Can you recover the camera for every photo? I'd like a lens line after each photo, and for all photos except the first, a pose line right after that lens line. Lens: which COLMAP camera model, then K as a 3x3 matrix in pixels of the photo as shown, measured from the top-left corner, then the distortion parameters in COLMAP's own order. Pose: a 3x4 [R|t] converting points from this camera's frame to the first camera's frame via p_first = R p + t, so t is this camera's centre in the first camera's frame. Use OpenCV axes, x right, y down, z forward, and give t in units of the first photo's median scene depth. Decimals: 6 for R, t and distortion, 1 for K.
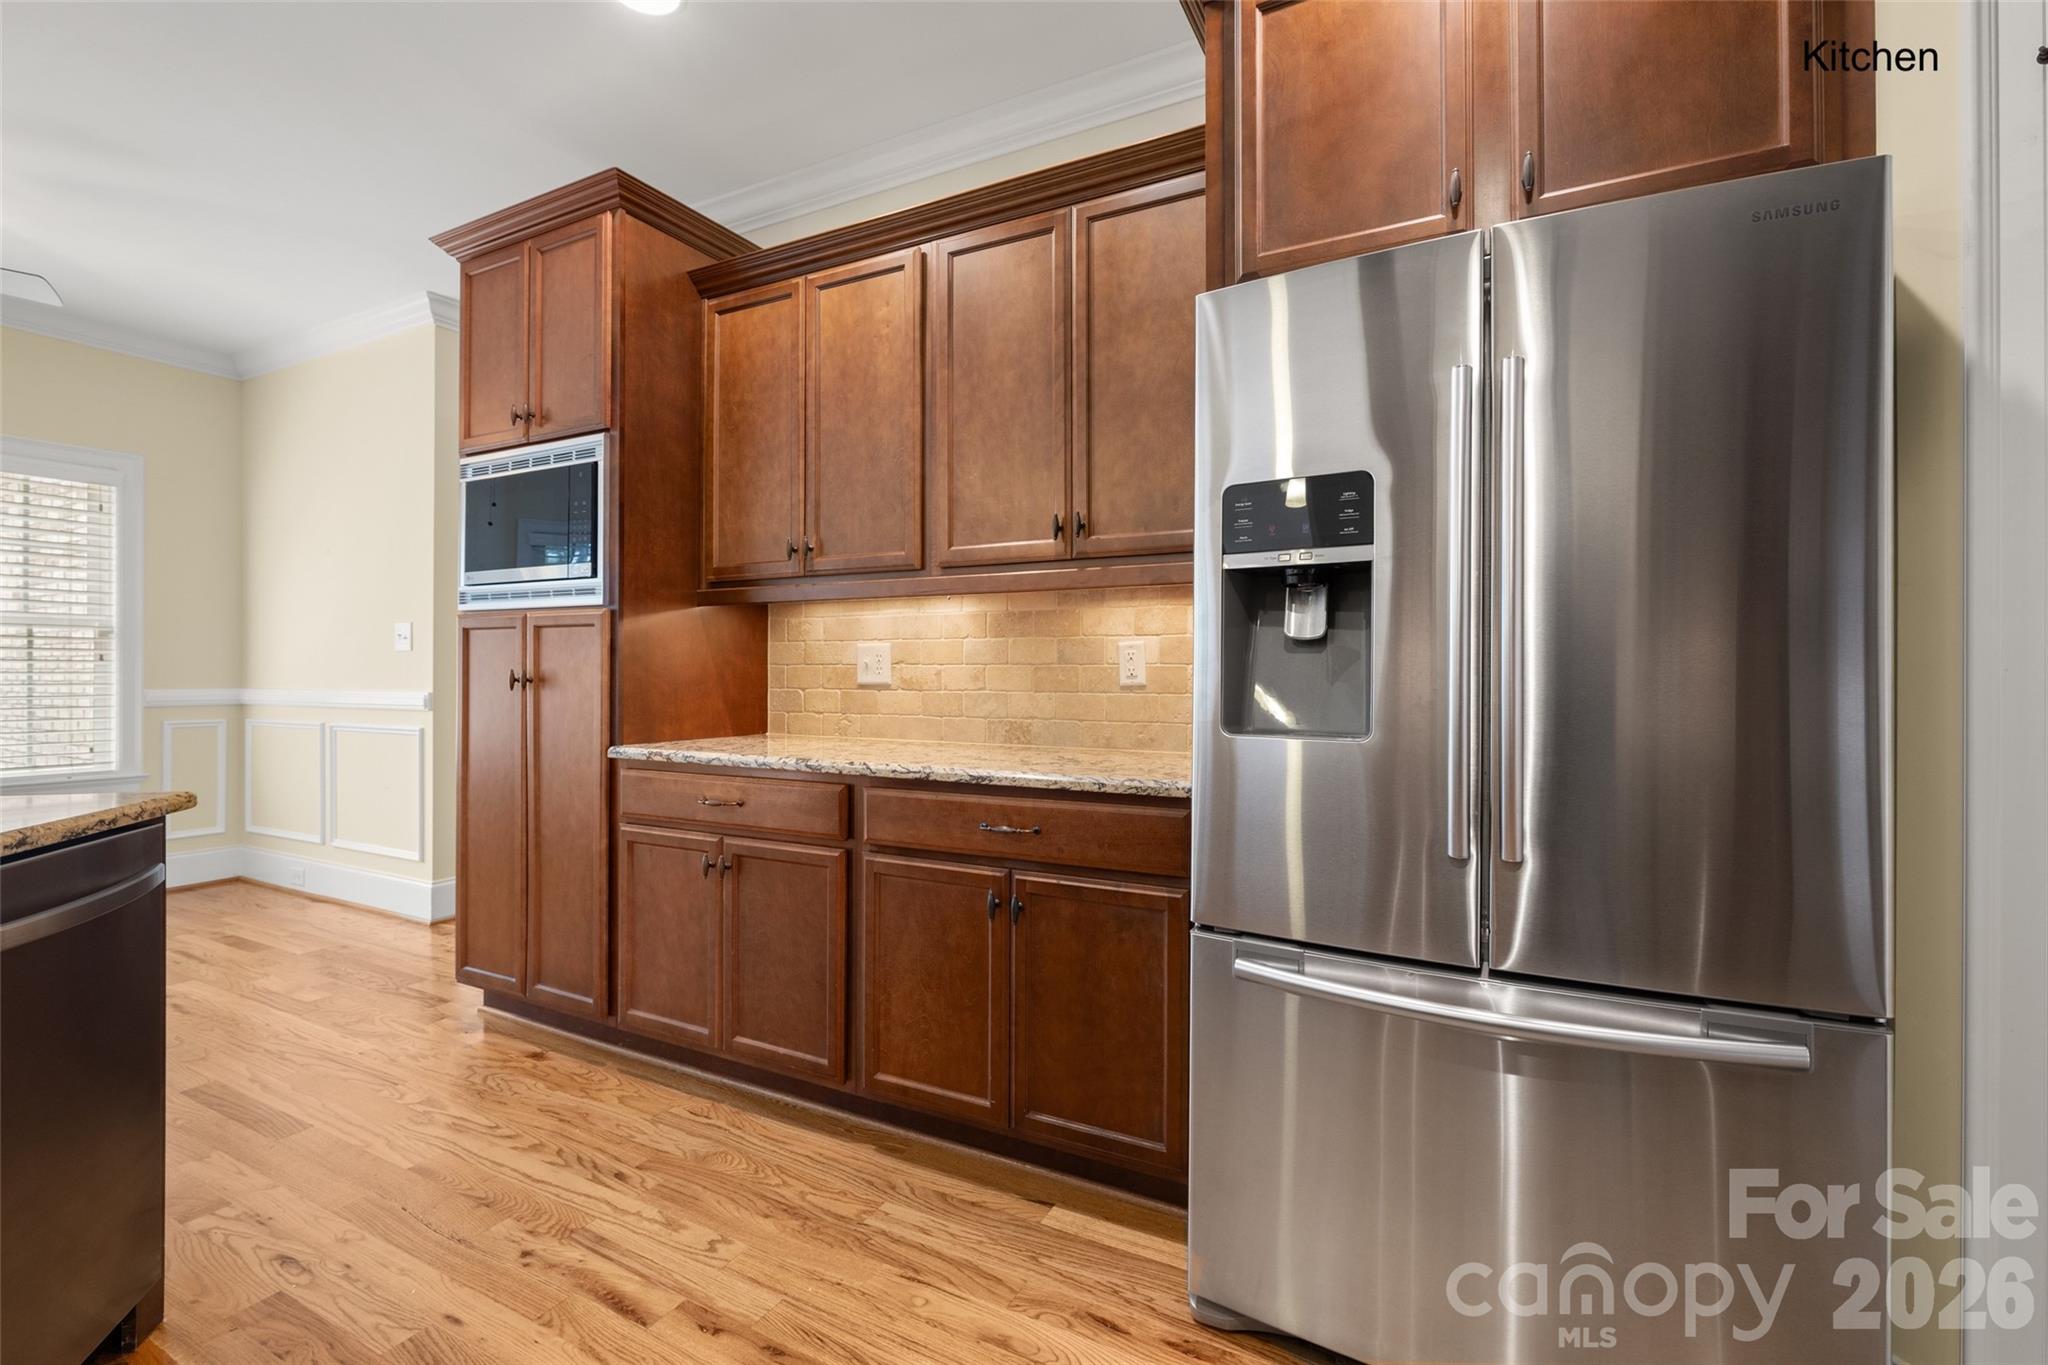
lens RADIAL K [[908.8, 0, 1027.6], [0, 908.8, 669.8], [0, 0, 1]] dist [-0.006794, 0.000520]
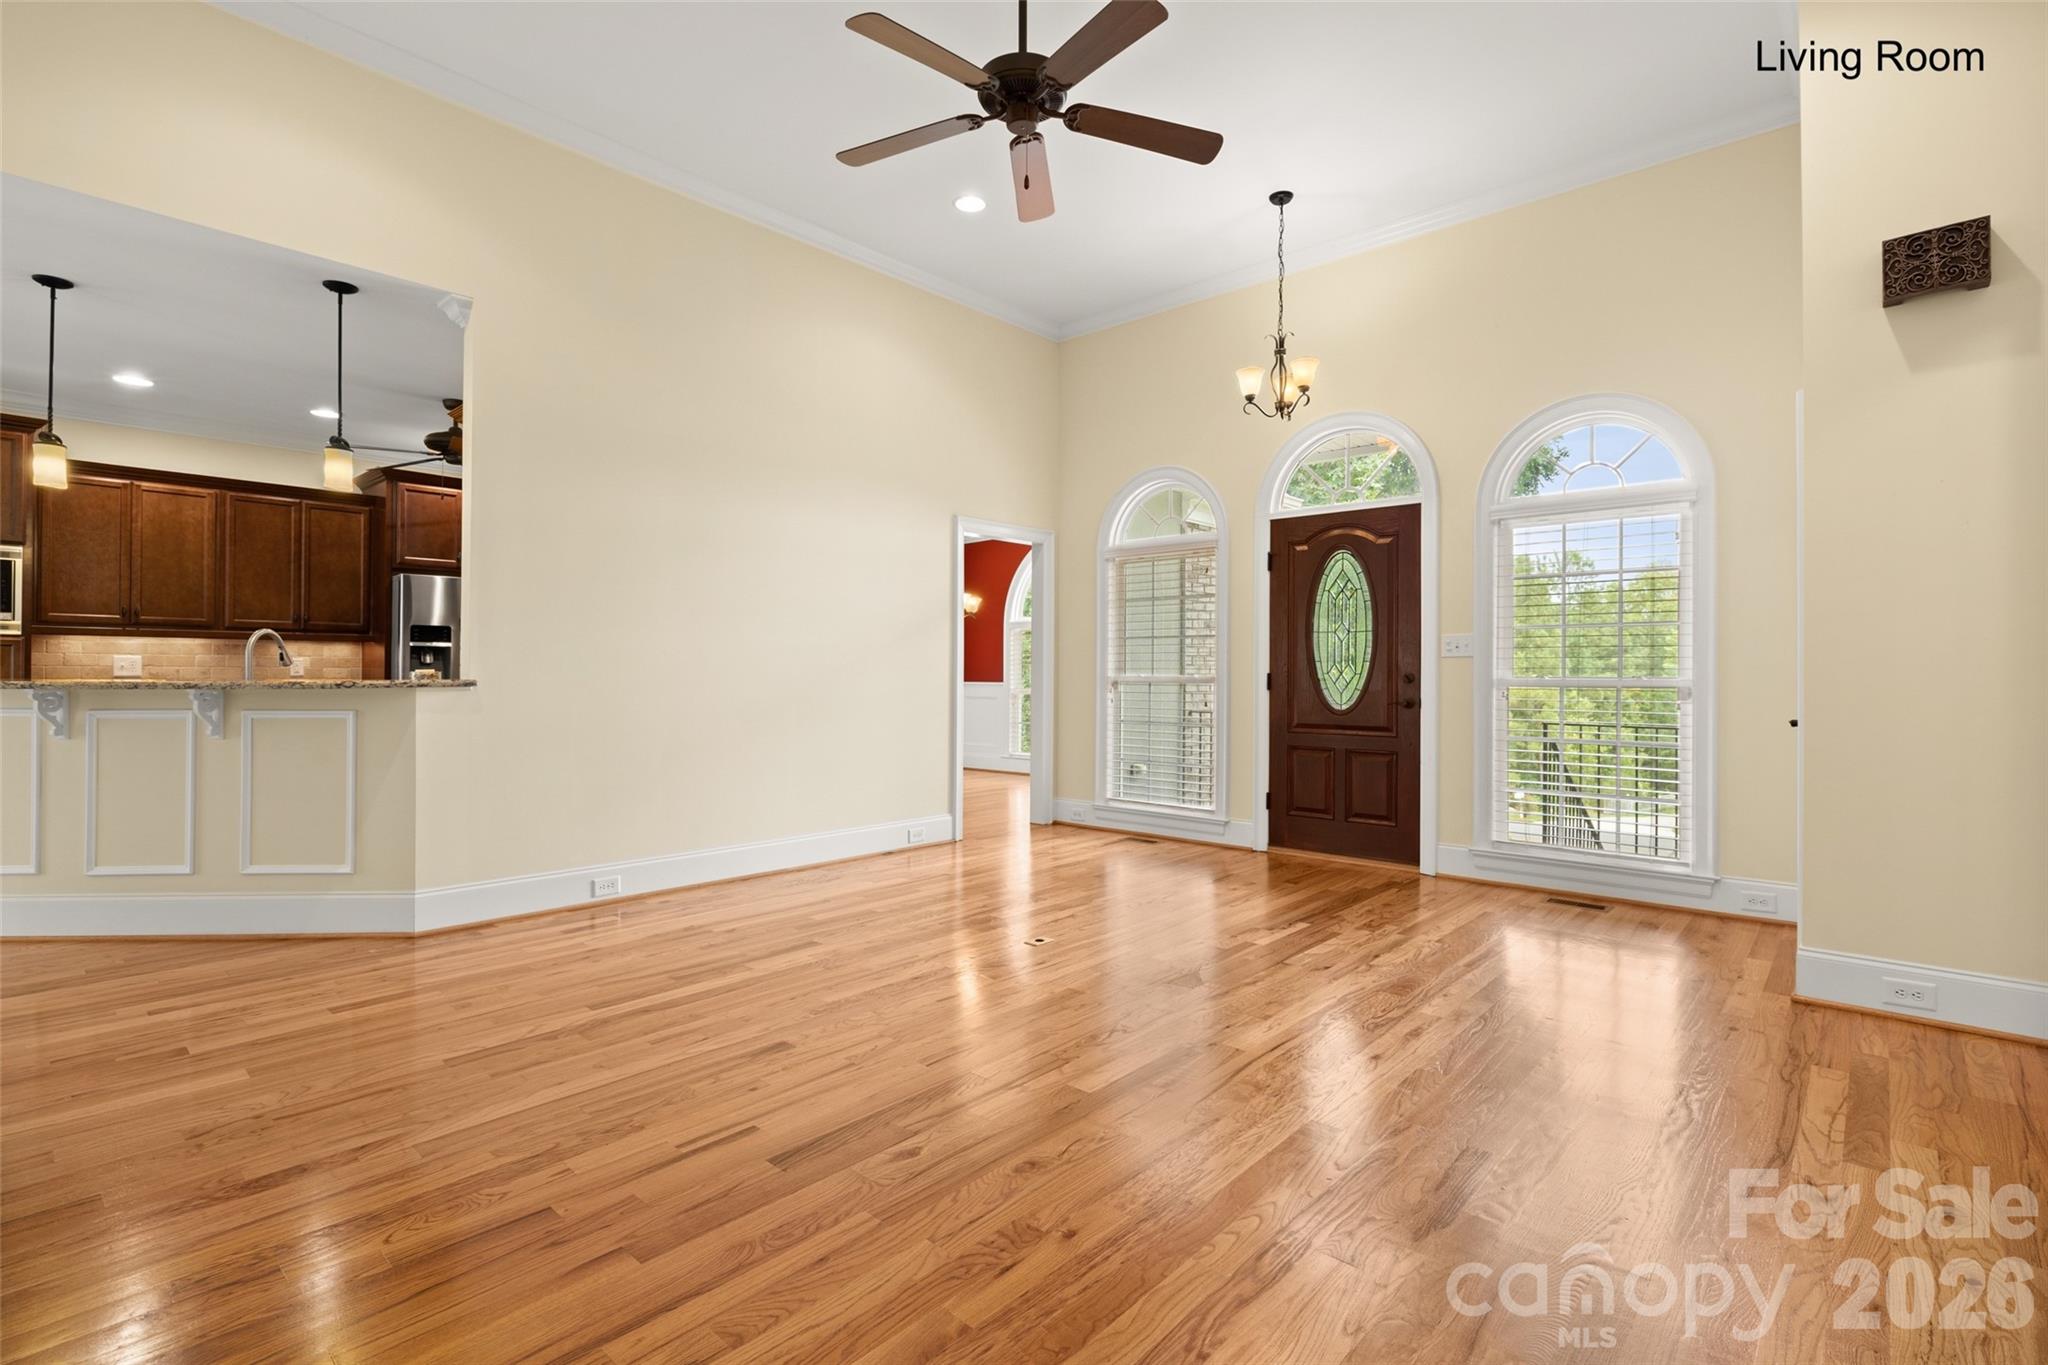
lens RADIAL K [[960.1, 0, 1027.3], [0, 960.1, 671.5], [0, 0, 1]] dist [-0.004296, -0.000412]
pose [[0.245111, 0.001444, 0.969494, -1.889273], [-0.006346, 0.999980, 0.000115, -0.007122], [-0.969474, -0.006181, 0.245115, -1.564140]]
